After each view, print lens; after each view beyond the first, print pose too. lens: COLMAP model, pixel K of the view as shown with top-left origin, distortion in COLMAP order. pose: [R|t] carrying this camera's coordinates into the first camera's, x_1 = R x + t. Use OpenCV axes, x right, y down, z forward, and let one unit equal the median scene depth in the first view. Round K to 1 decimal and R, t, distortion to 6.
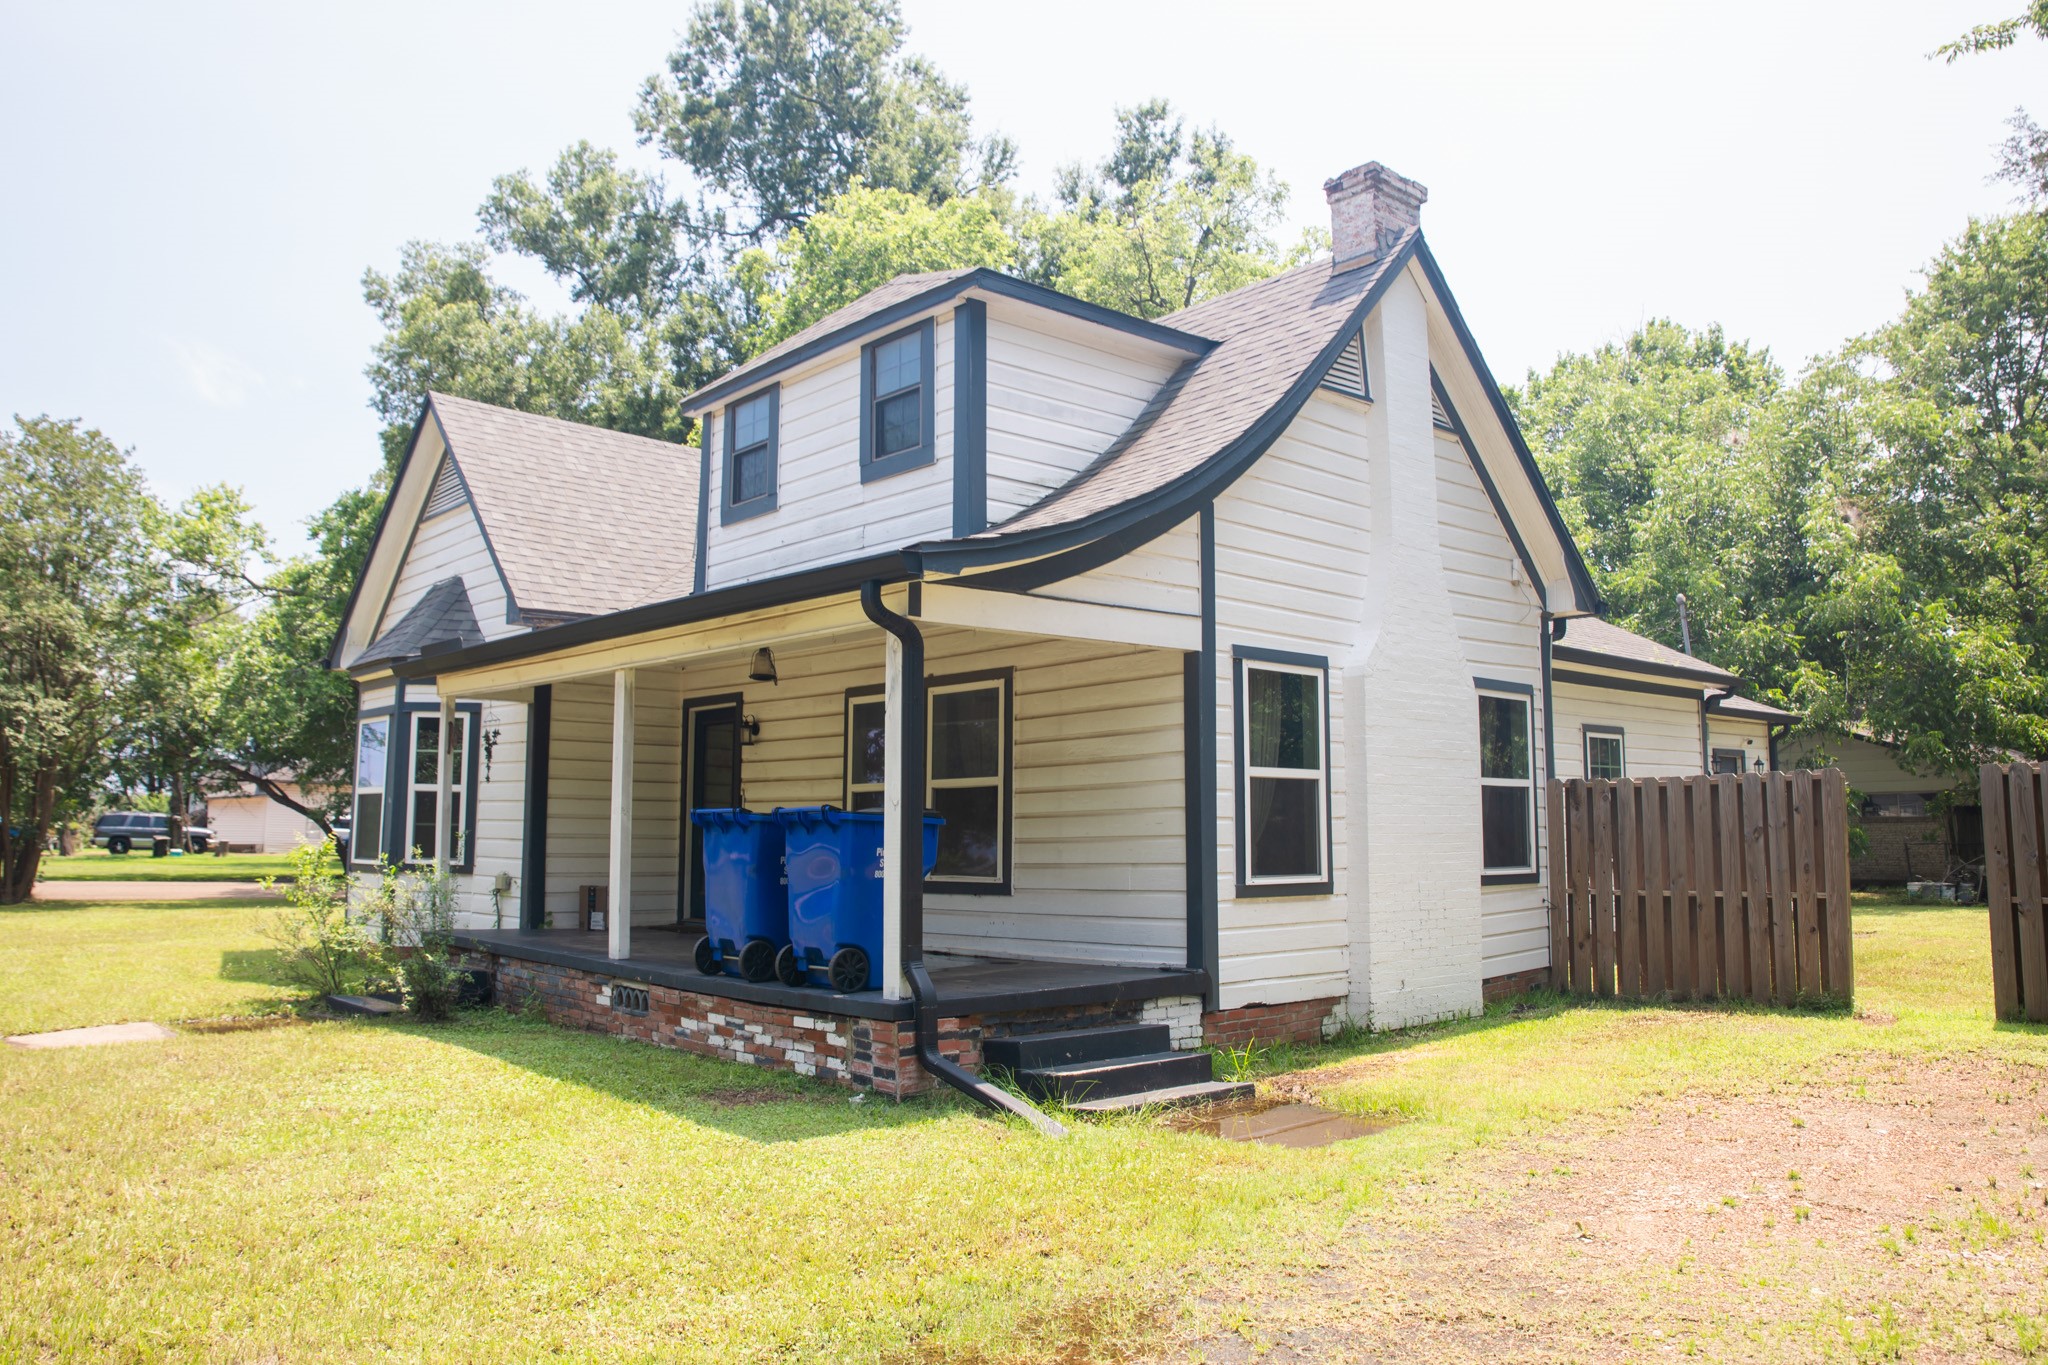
lens RADIAL K [[1466.0, 0, 1052.0], [0, 1466.0, 675.4], [0, 0, 1]] dist [-0.128106, 0.118478]
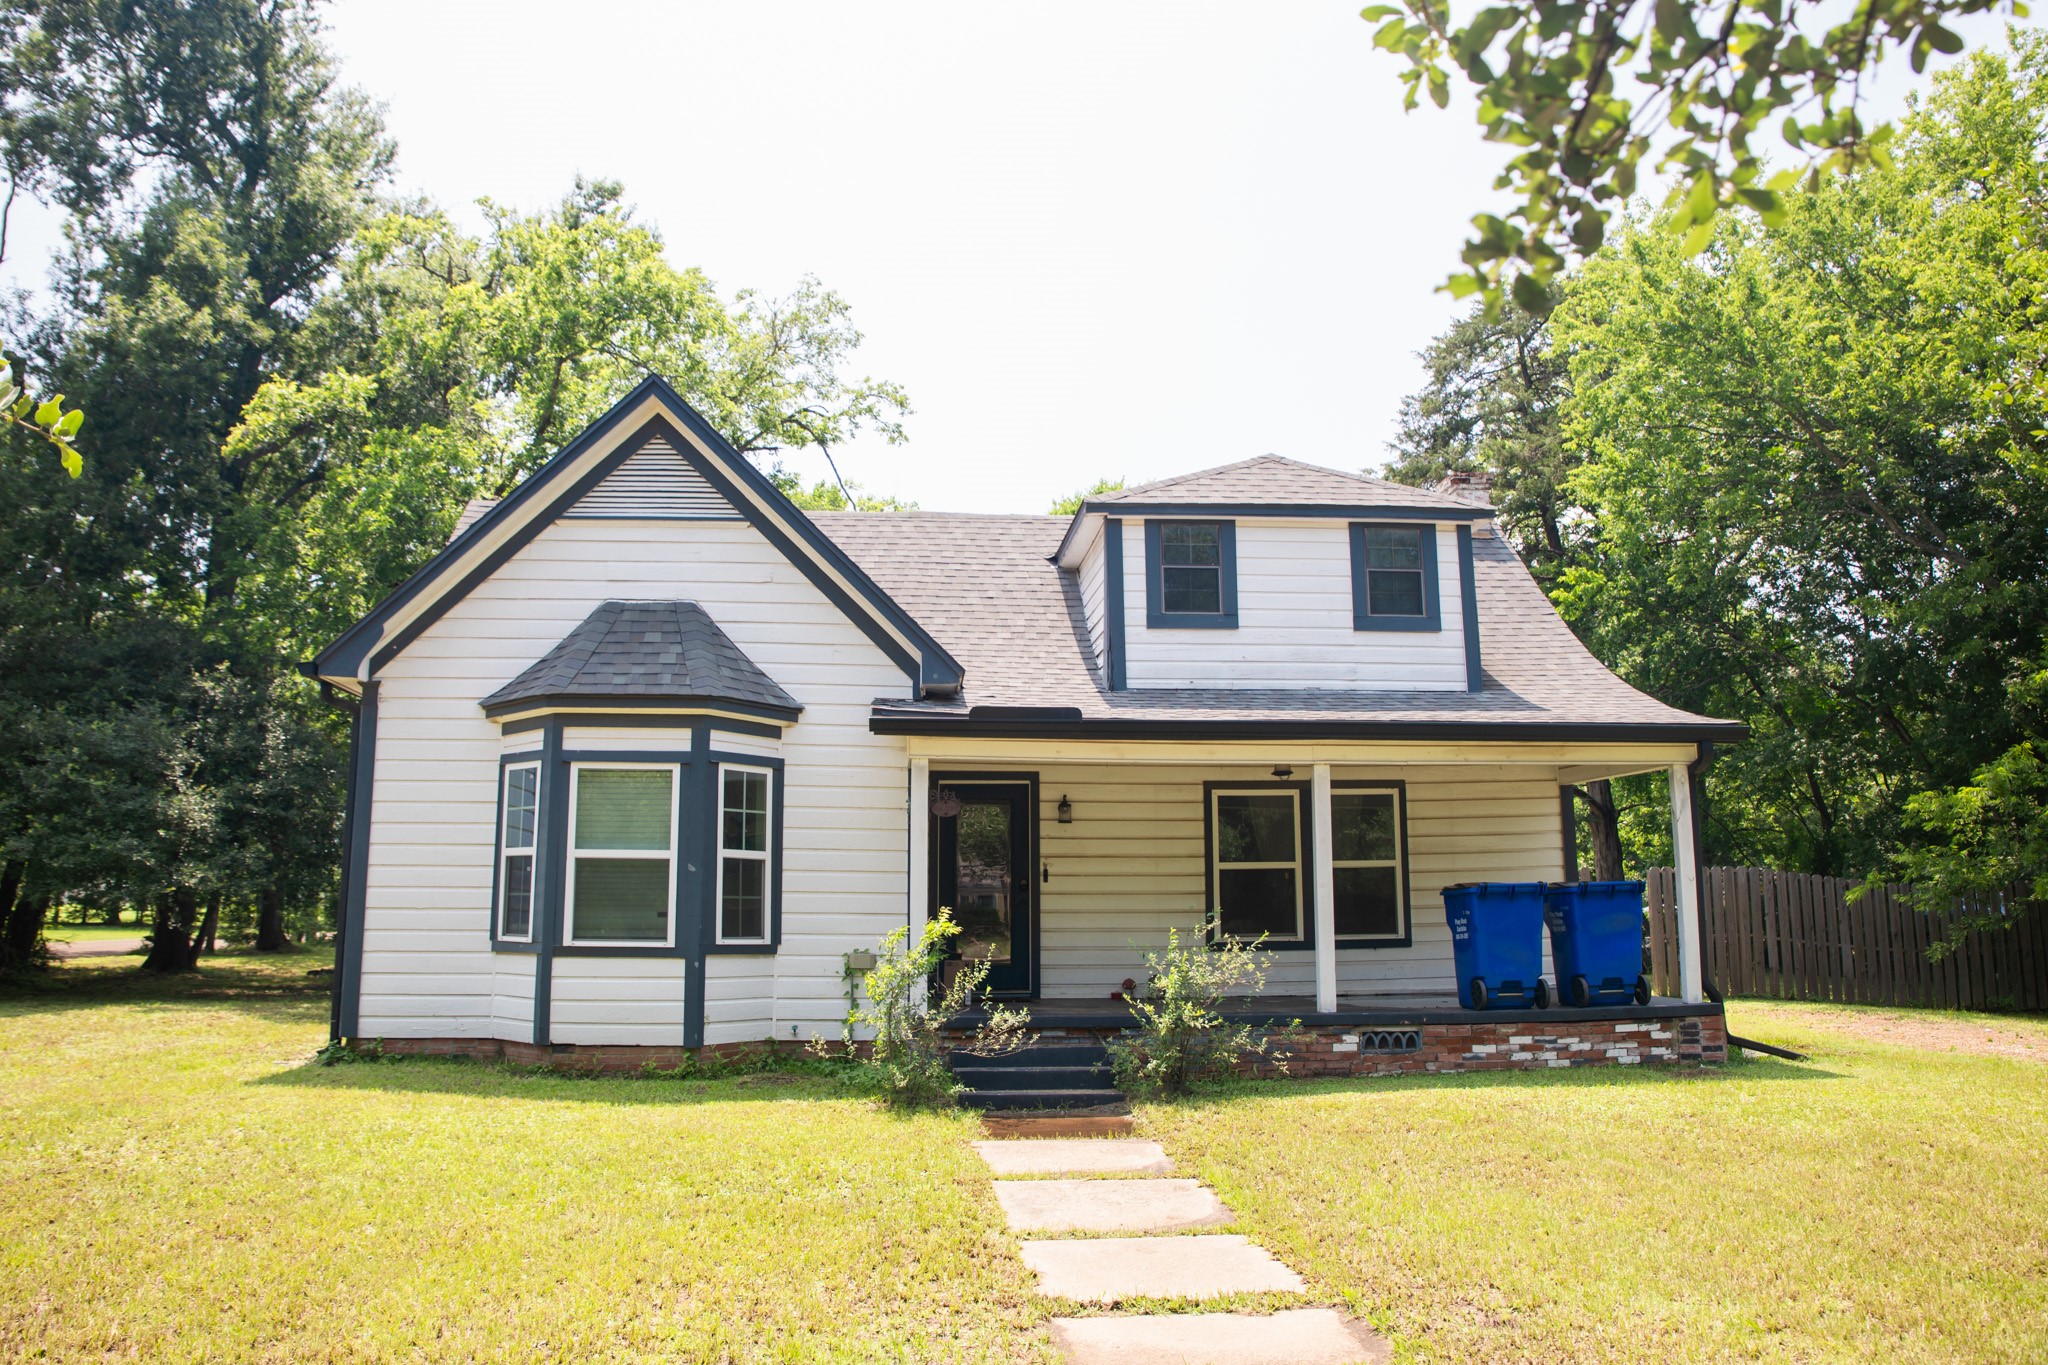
lens RADIAL K [[1405.8, 0, 1027.9], [0, 1405.8, 676.6], [0, 0, 1]] dist [-0.129161, 0.098406]
pose [[0.619729, 0.122848, 0.775141, -1.429514], [-0.082342, 0.992400, -0.091447, 0.051874], [-0.780484, -0.007154, 0.625135, 0.516032]]
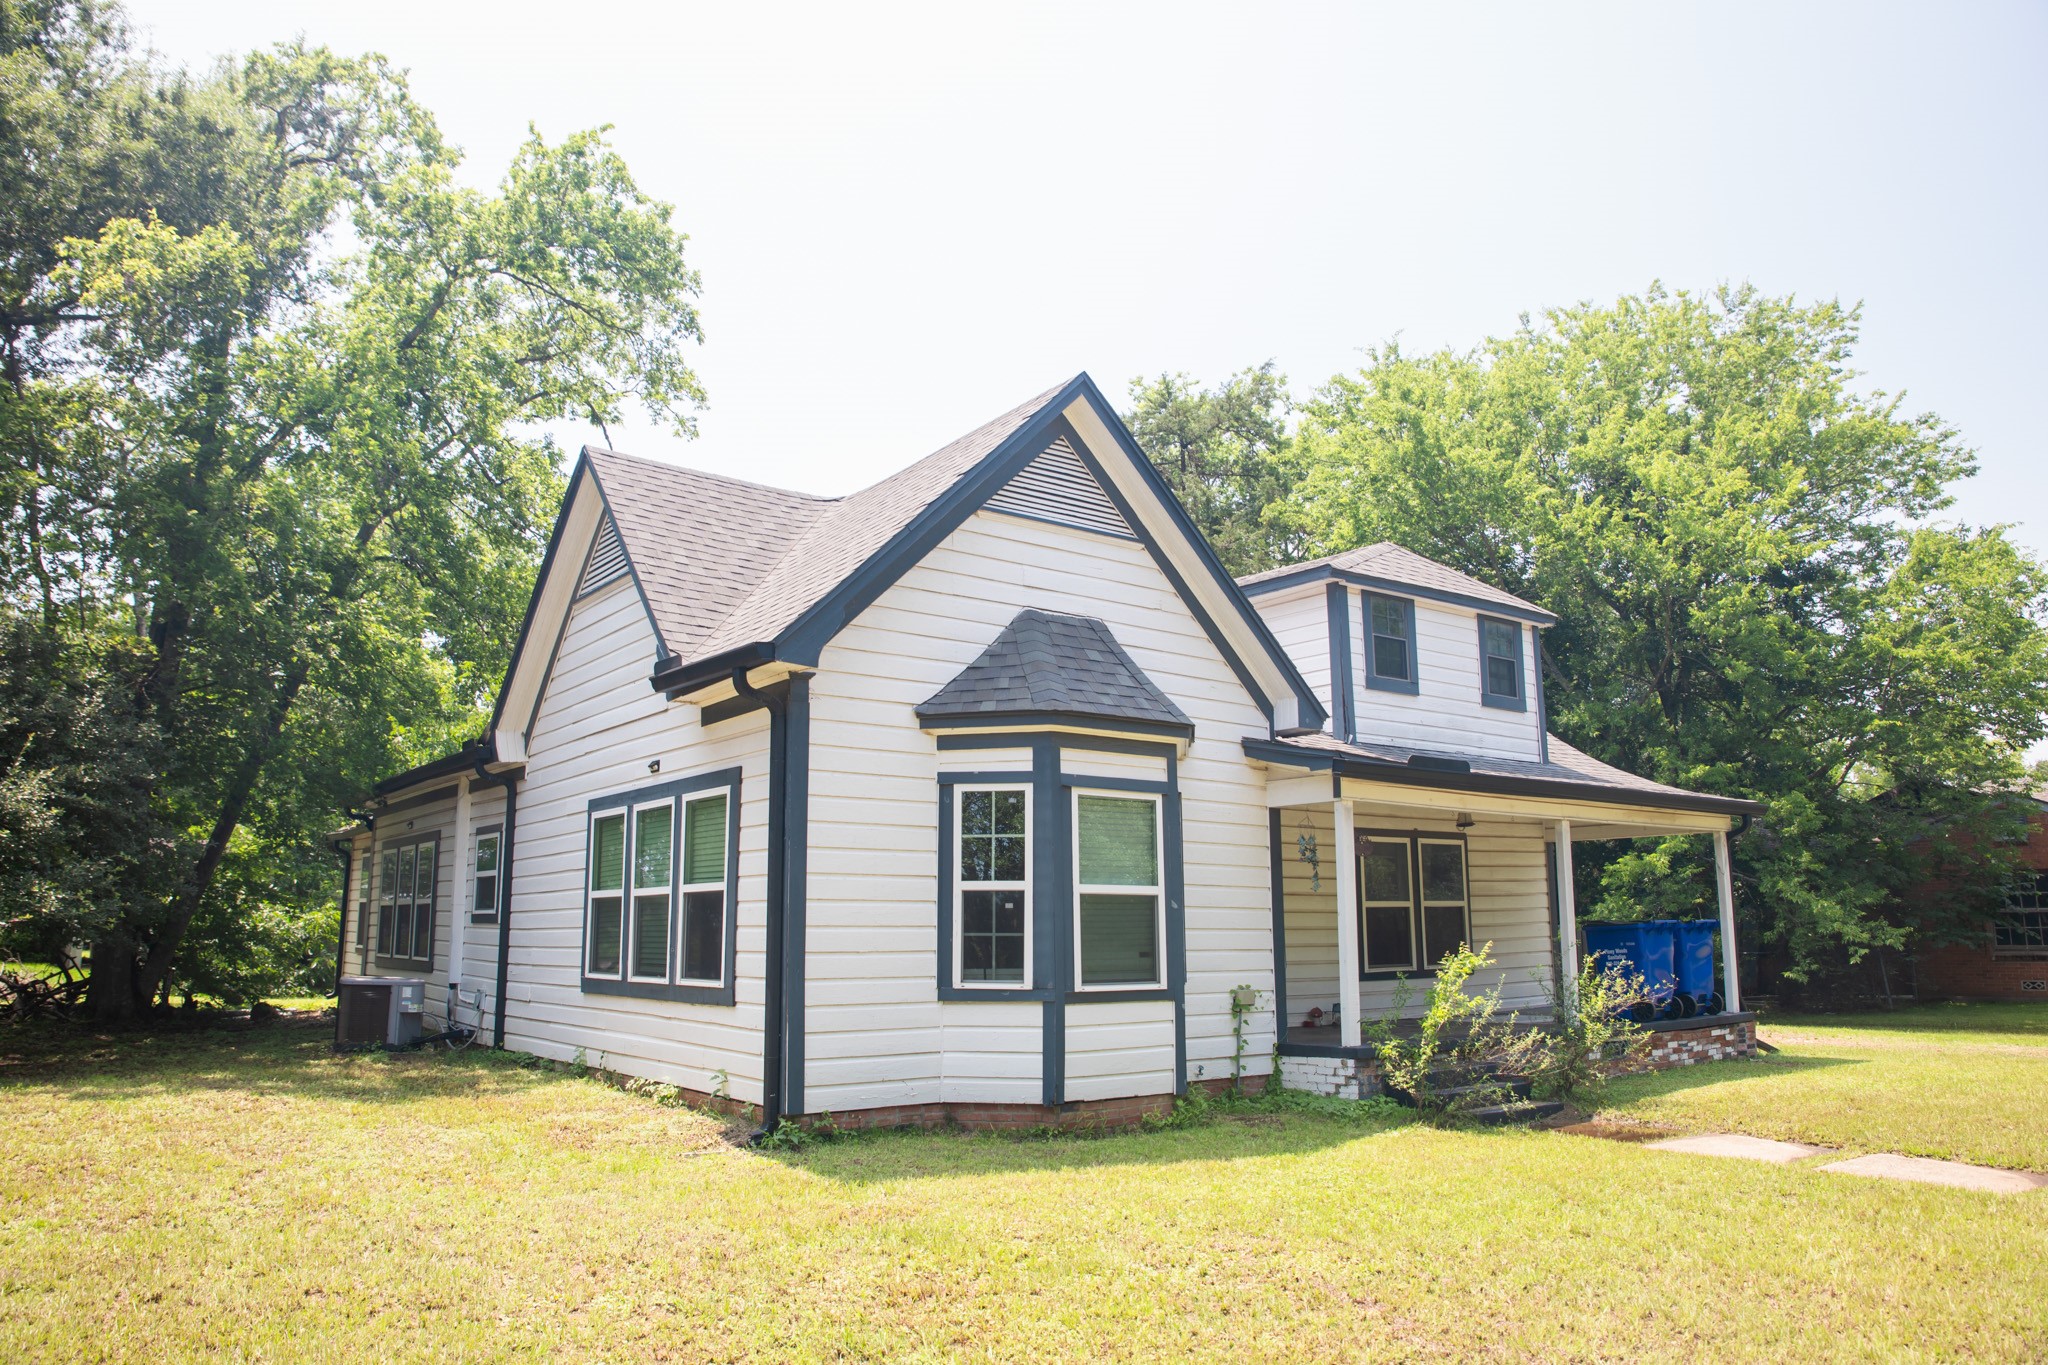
lens RADIAL K [[1405.8, 0, 1027.9], [0, 1405.8, 676.6], [0, 0, 1]] dist [-0.129161, 0.098406]
pose [[0.117393, 0.180651, 0.976516, -1.816640], [-0.104322, 0.980118, -0.168776, 0.149996], [-0.987591, -0.082059, 0.133905, 1.448213]]
